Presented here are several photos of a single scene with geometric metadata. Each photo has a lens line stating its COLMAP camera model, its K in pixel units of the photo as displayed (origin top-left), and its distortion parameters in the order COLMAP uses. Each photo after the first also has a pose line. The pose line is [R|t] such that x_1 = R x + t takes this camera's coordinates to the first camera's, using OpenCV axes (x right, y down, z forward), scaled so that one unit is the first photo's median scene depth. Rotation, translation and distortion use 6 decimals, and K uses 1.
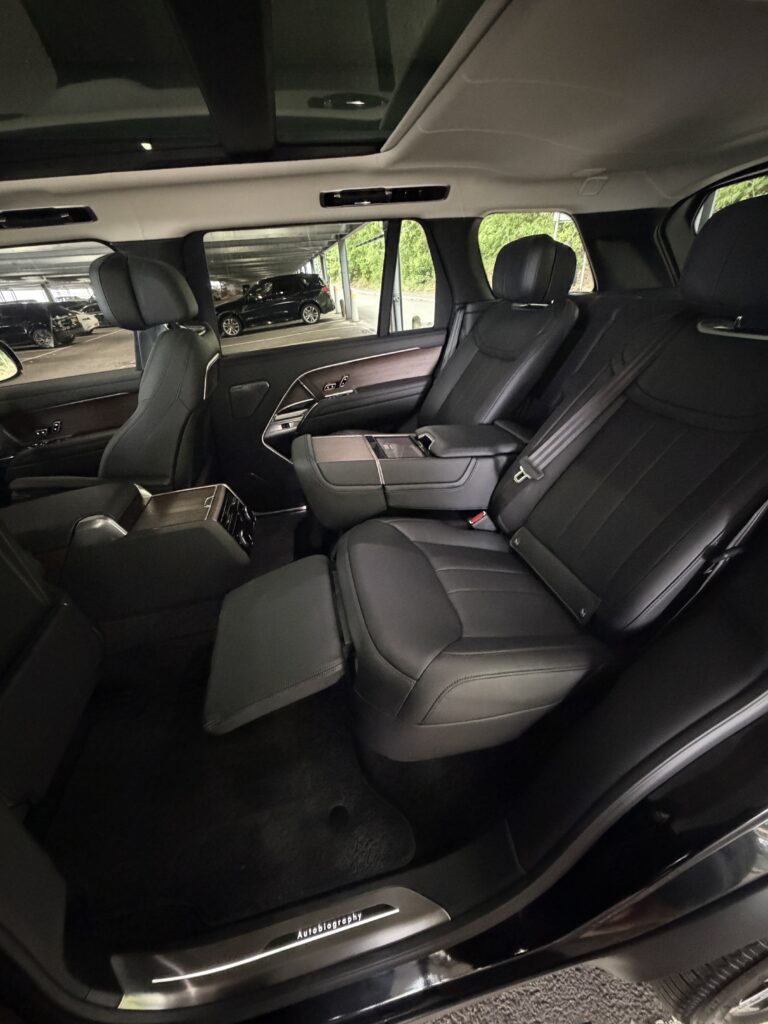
lens RADIAL K [[411.9, 0, 385.4], [0, 411.9, 517.0], [0, 0, 1]] dist [0.002635, -0.000013]
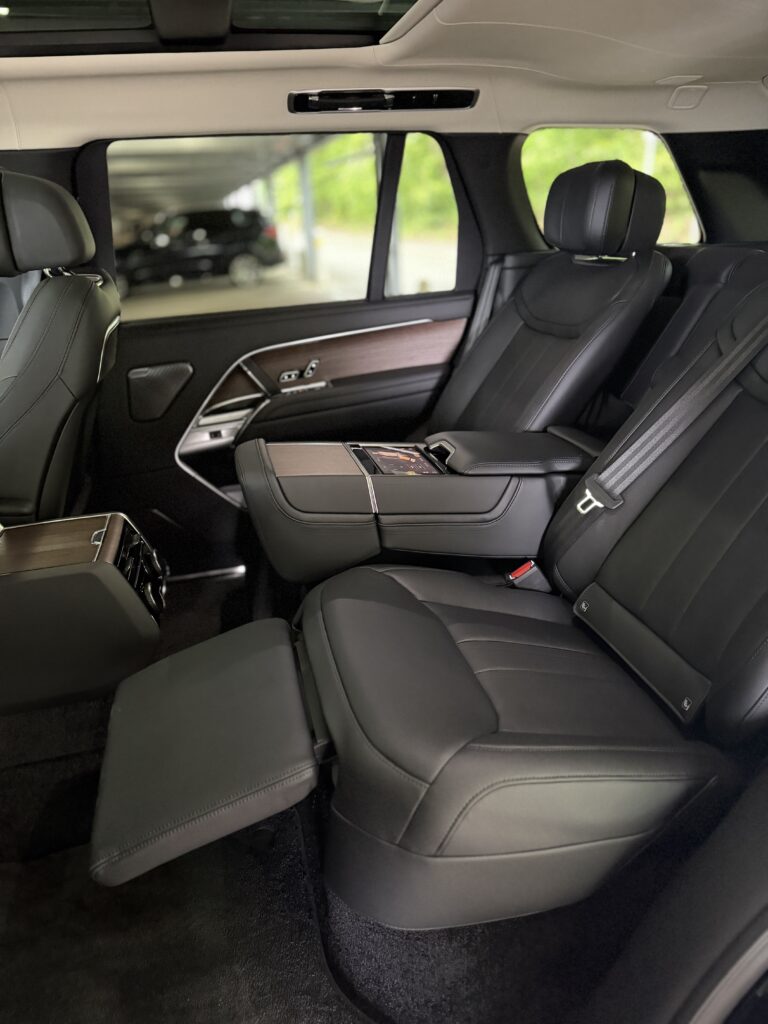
lens RADIAL K [[728.3, 0, 385.0], [0, 728.3, 518.5], [0, 0, 1]] dist [0.110536, -0.156471]
pose [[0.999502, 0.018926, 0.025239, -0.018052], [-0.015223, 0.990094, -0.139577, 0.079614], [-0.027631, 0.139123, 0.989890, -0.122838]]
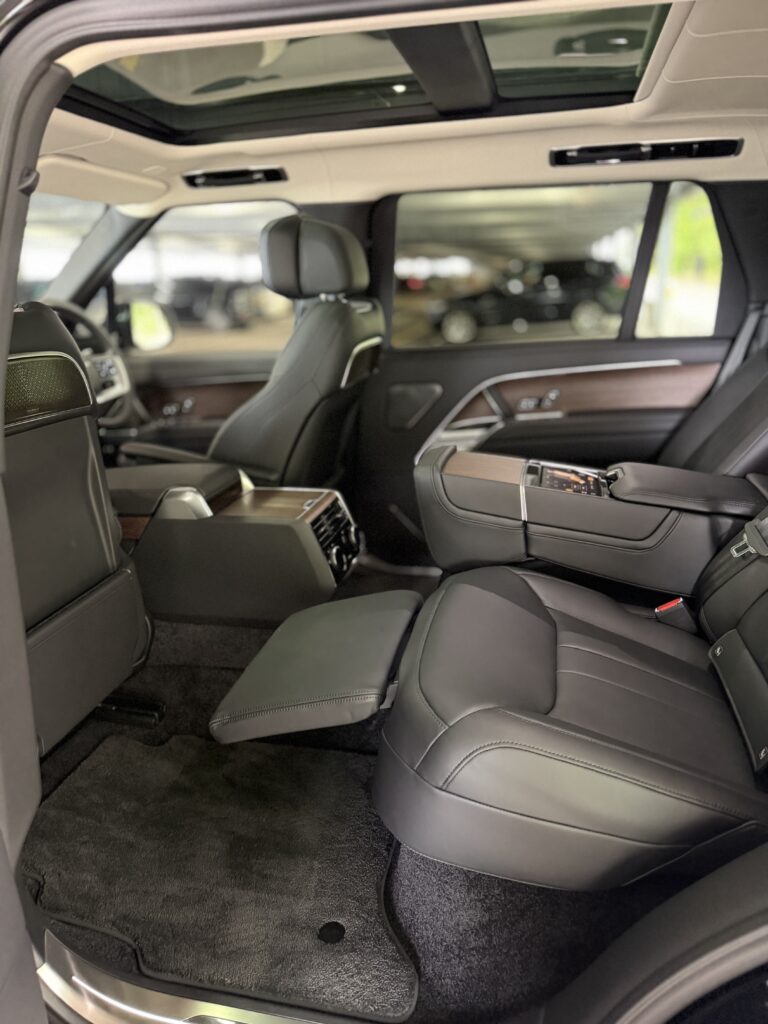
lens RADIAL K [[728.3, 0, 385.0], [0, 728.3, 518.5], [0, 0, 1]] dist [0.110536, -0.156471]
pose [[0.903004, 0.185027, -0.387748, 0.234592], [-0.255305, 0.956974, -0.137914, 0.135213], [0.345547, 0.223532, 0.911389, -0.207236]]
